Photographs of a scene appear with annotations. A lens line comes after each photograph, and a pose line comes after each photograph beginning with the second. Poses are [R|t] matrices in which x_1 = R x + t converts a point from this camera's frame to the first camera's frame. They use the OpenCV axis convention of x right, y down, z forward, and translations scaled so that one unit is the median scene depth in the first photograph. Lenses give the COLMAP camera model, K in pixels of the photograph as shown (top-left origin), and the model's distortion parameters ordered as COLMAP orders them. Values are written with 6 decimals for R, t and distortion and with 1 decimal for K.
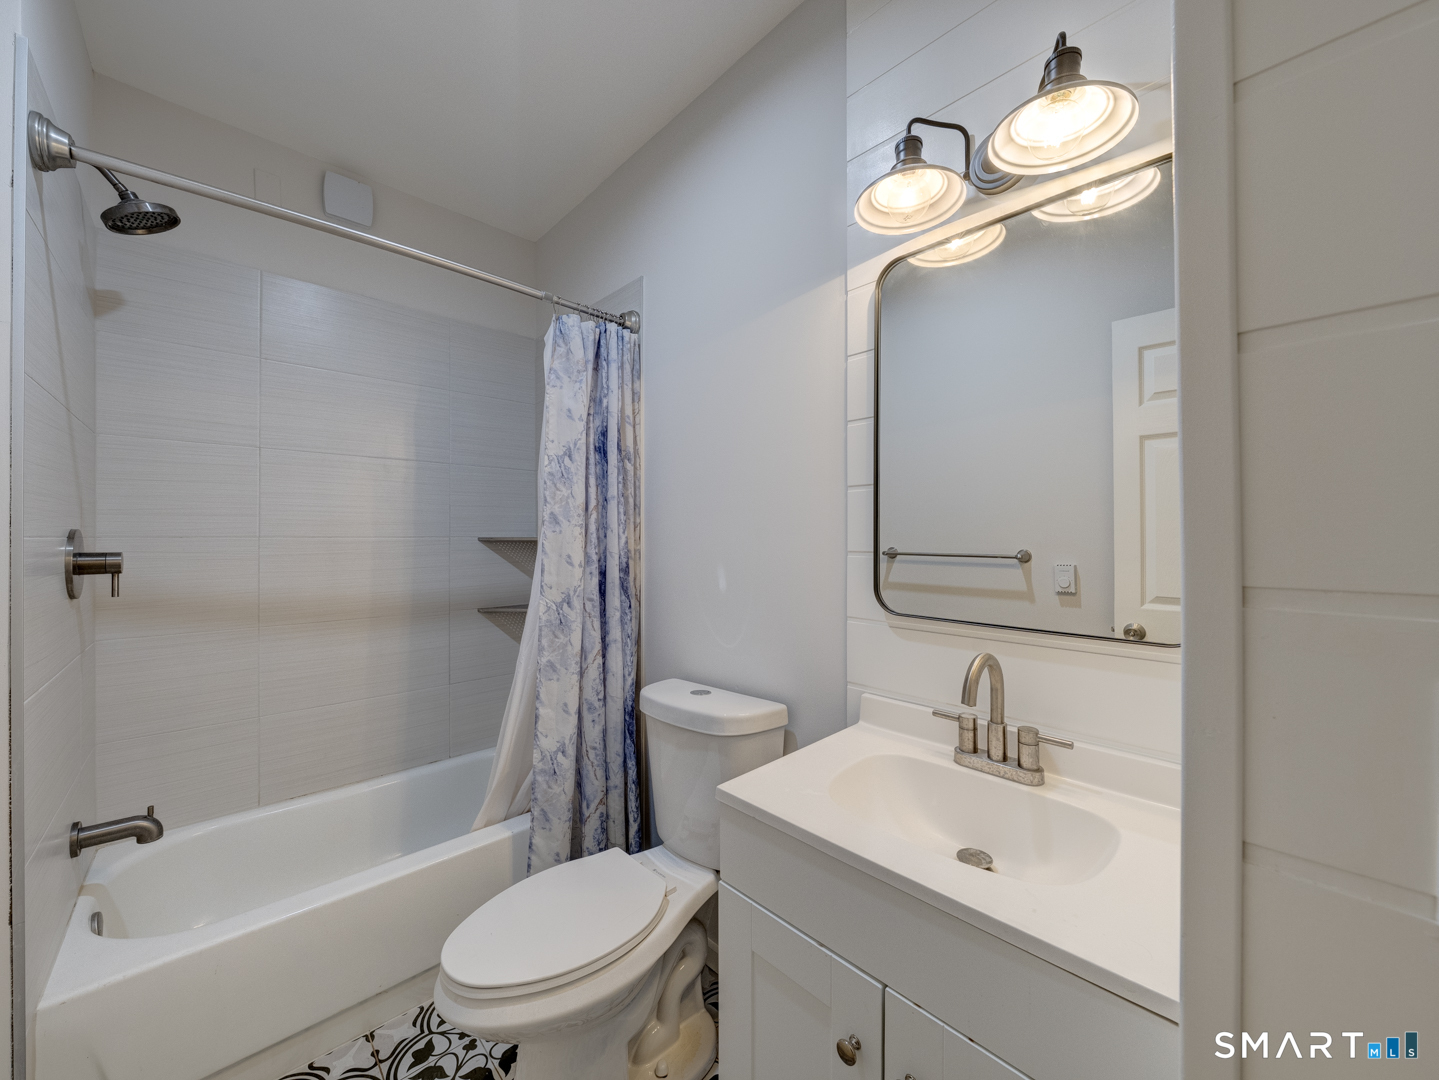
lens RADIAL K [[552.4, 0, 719.5], [0, 552.4, 540.0], [0, 0, 1]] dist [-0.002567, 0.000945]
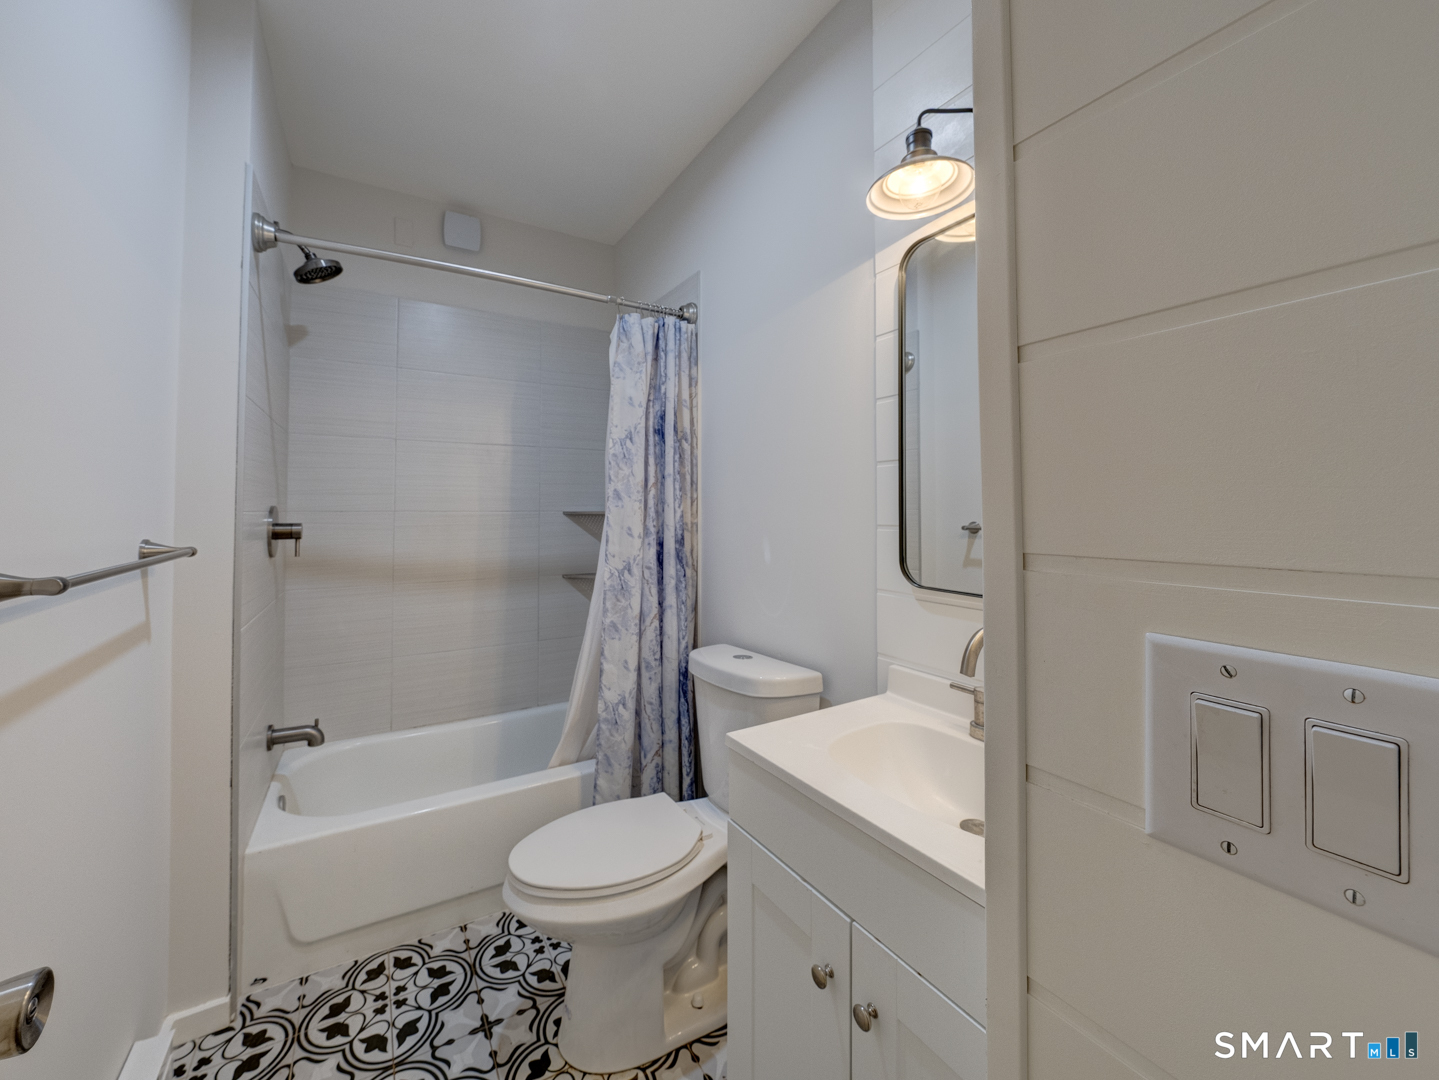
lens RADIAL K [[595.4, 0, 716.3], [0, 595.4, 498.5], [0, 0, 1]] dist [-0.001940, -0.000432]
pose [[0.972943, -0.005520, -0.230977, 0.197775], [-0.000171, 0.999697, -0.024612, -0.001458], [0.231043, 0.023985, 0.972648, -0.148092]]
